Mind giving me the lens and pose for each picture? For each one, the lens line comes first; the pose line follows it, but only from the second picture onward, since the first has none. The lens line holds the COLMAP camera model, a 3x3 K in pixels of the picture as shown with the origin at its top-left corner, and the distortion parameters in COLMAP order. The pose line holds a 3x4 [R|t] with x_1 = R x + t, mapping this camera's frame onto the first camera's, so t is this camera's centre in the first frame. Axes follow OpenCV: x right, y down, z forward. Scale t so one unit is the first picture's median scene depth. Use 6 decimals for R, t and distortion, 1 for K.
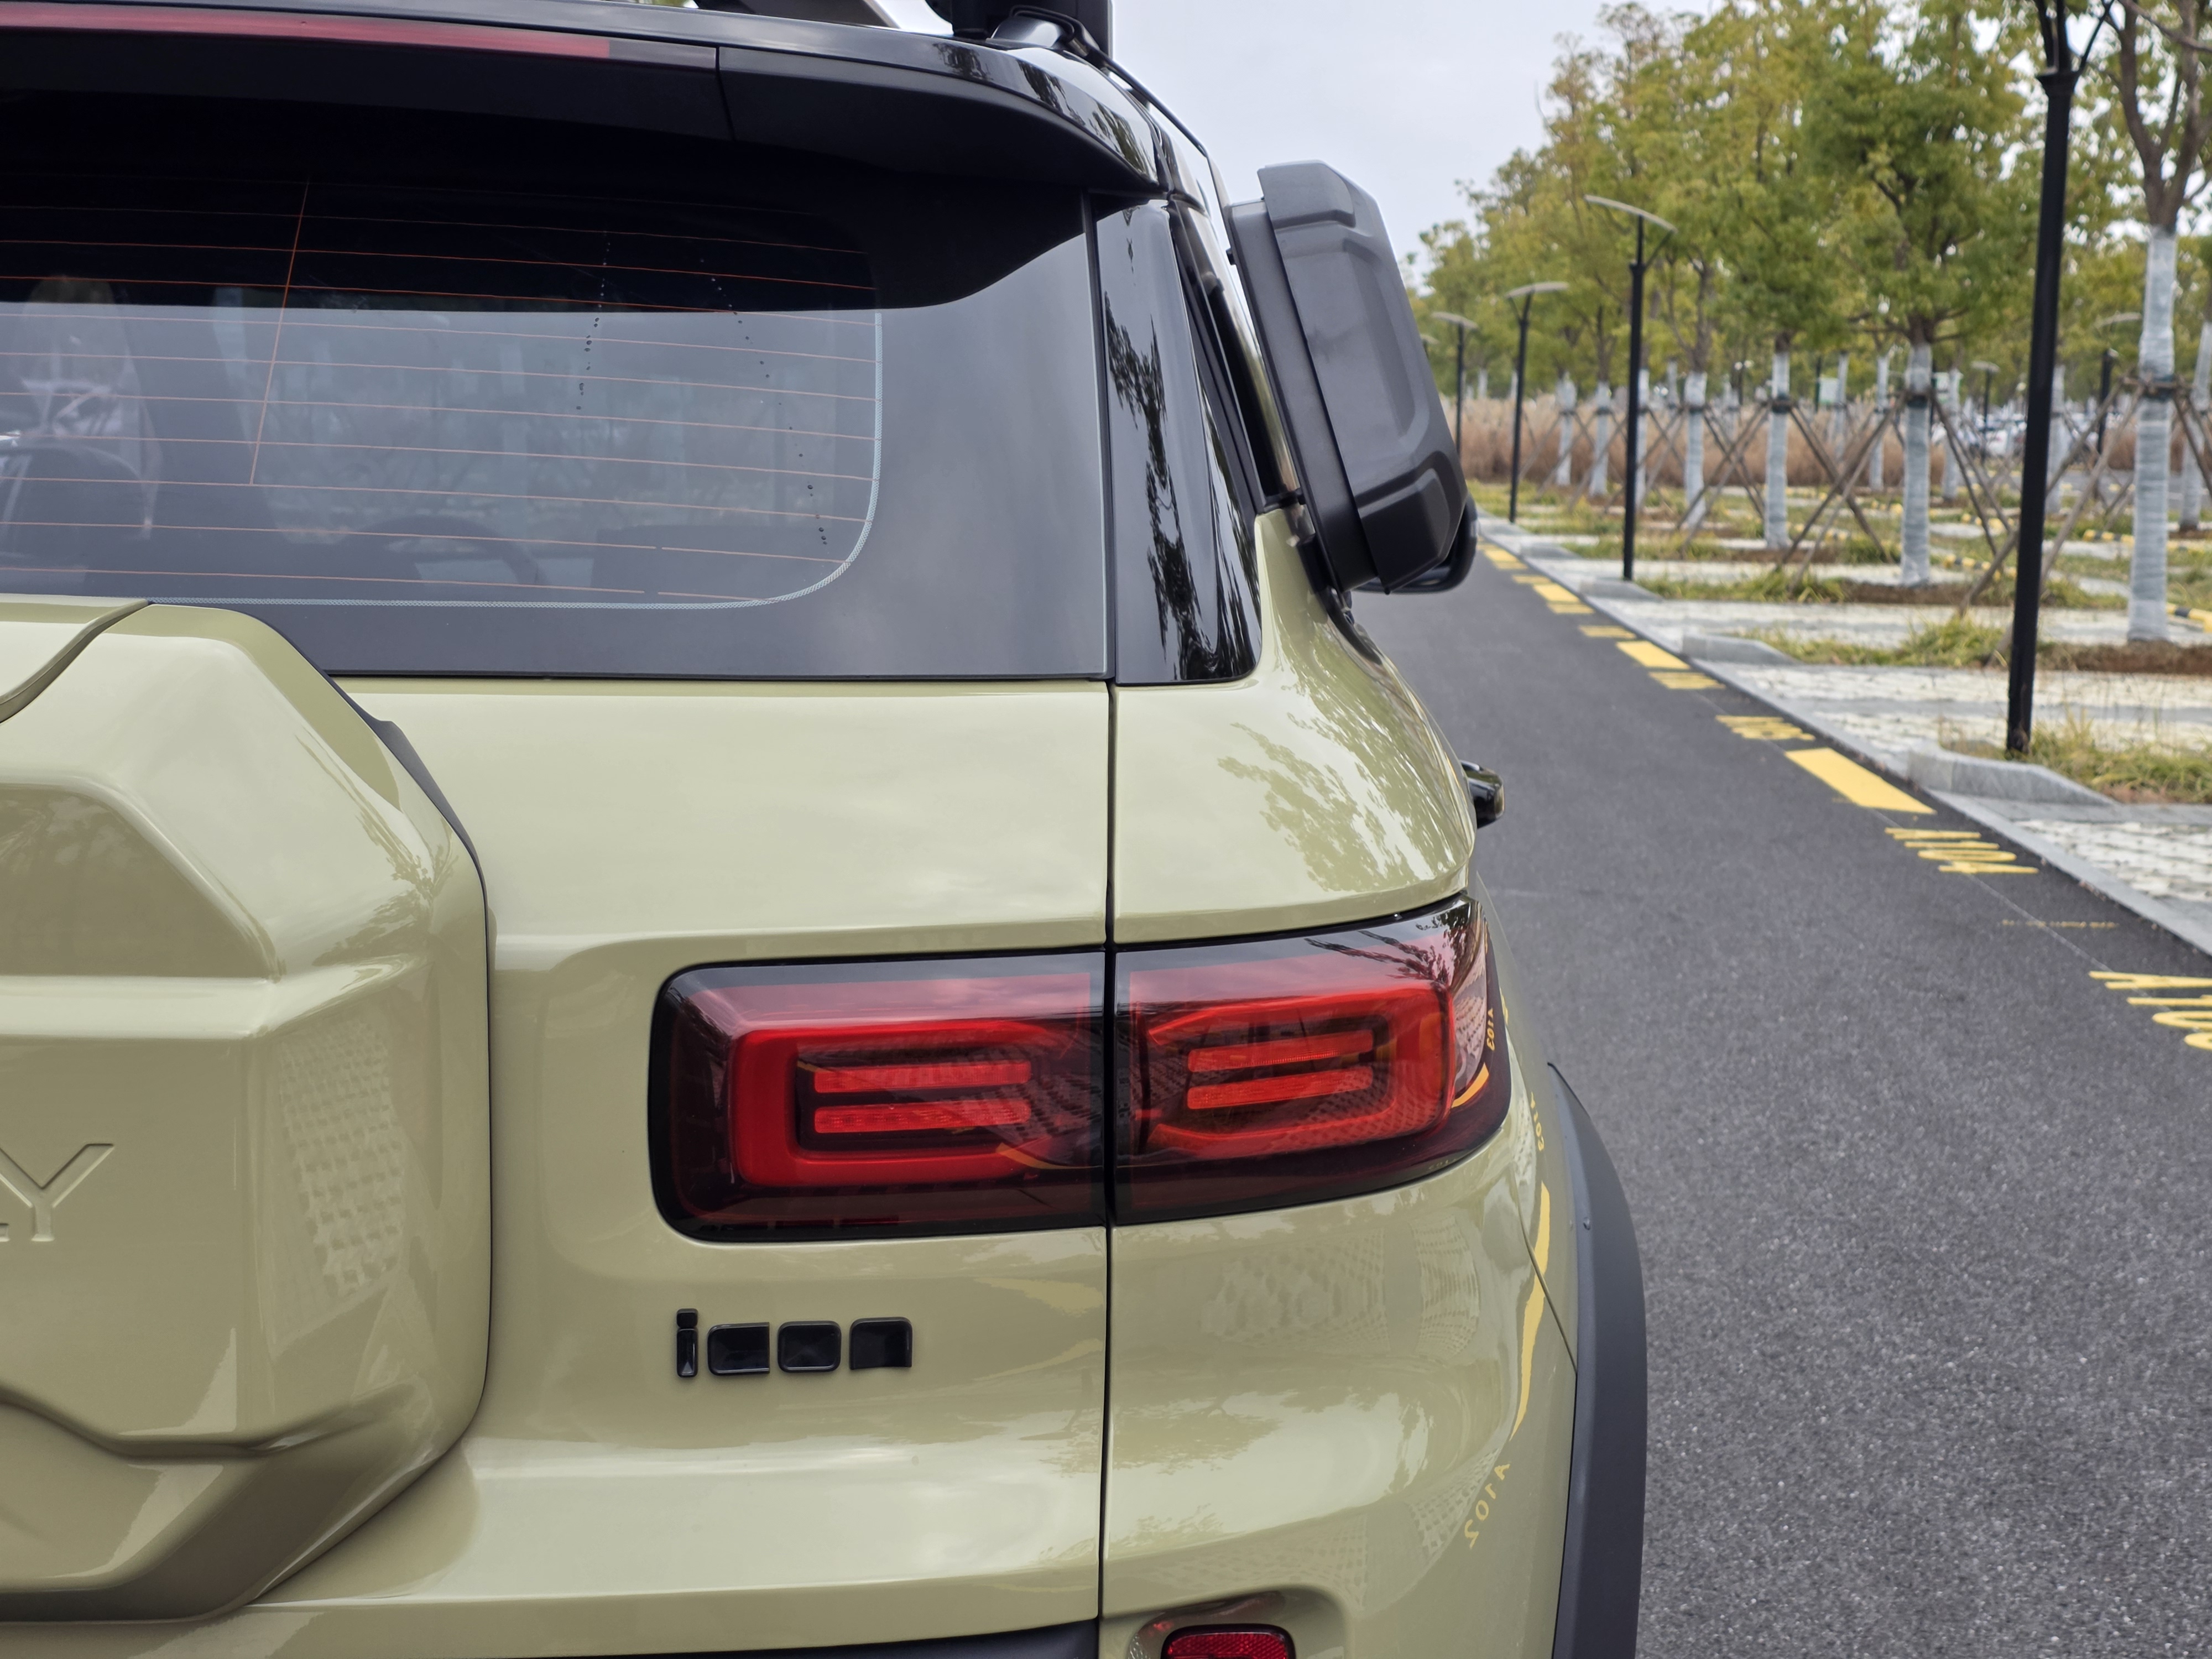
lens RADIAL K [[2964.9, 0, 1106.0], [0, 2964.9, 829.5], [0, 0, 1]] dist [0.071352, 0.061221]
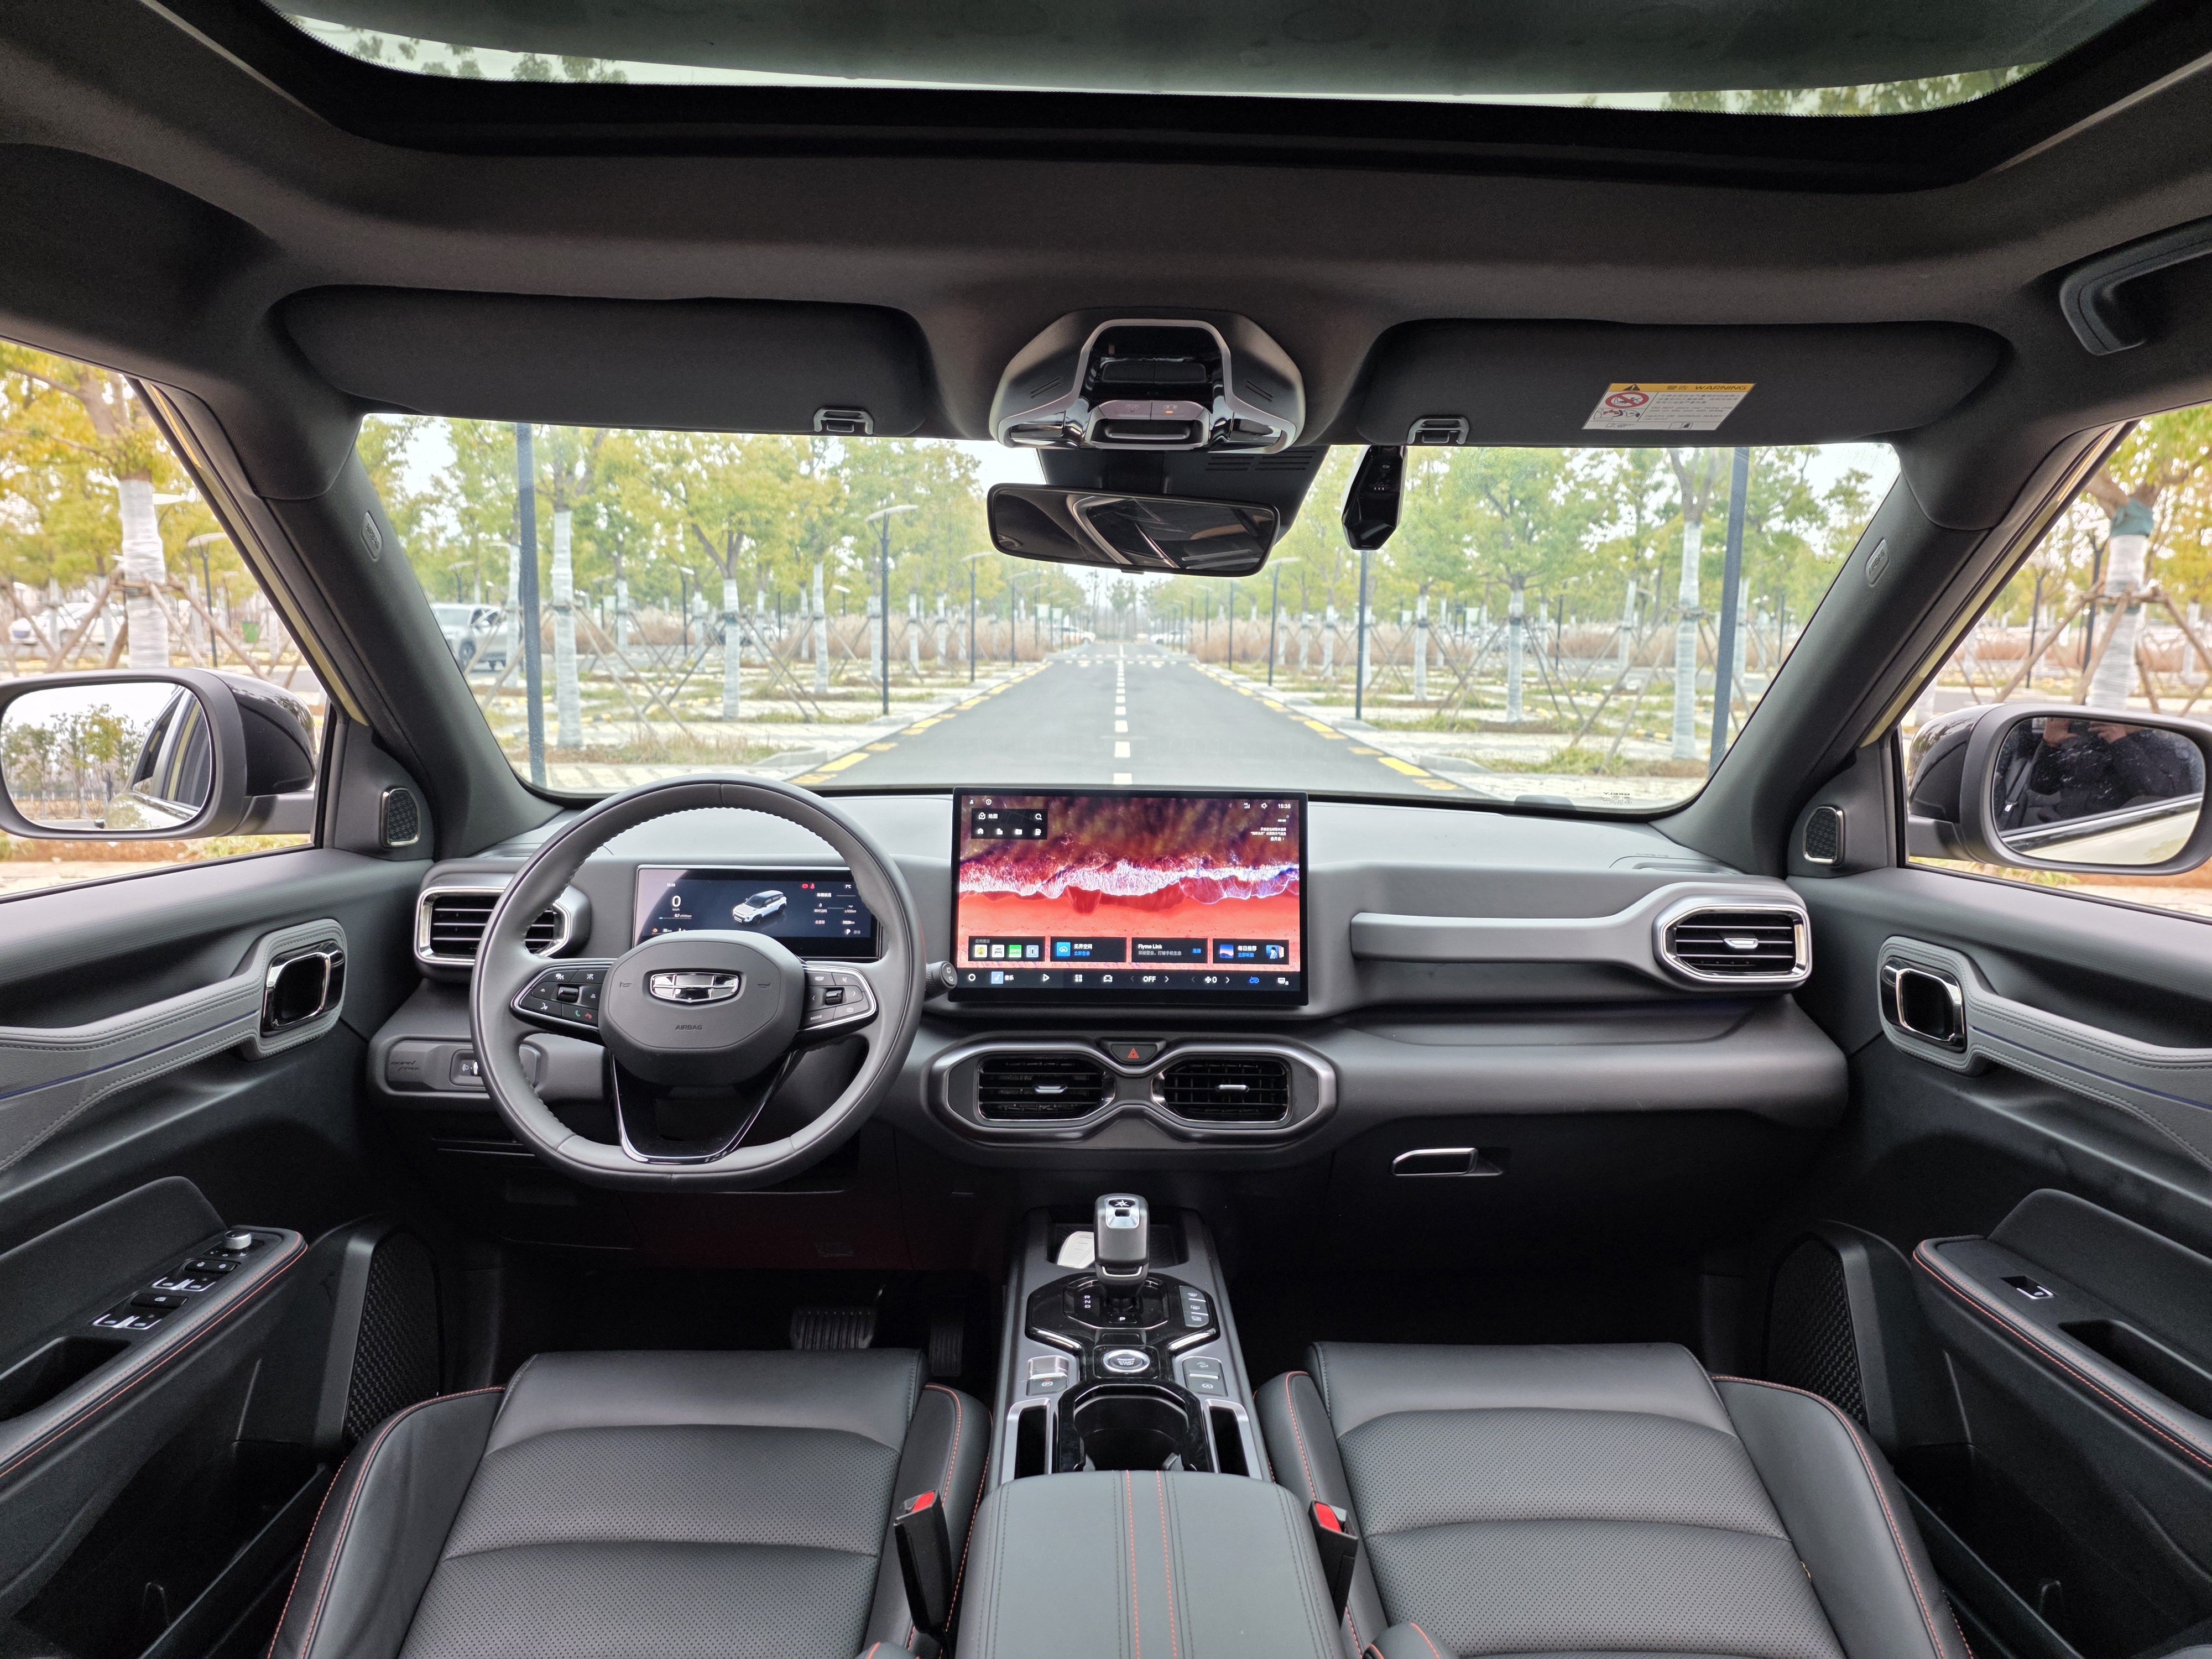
lens RADIAL K [[1465.6, 0, 1116.4], [0, 1465.6, 808.4], [0, 0, 1]] dist [0.153599, -0.208684]
pose [[0.998195, -0.001994, 0.060017, -0.026768], [0.002953, 0.999869, -0.015893, -0.016124], [-0.059978, 0.016042, 0.998071, 0.116798]]
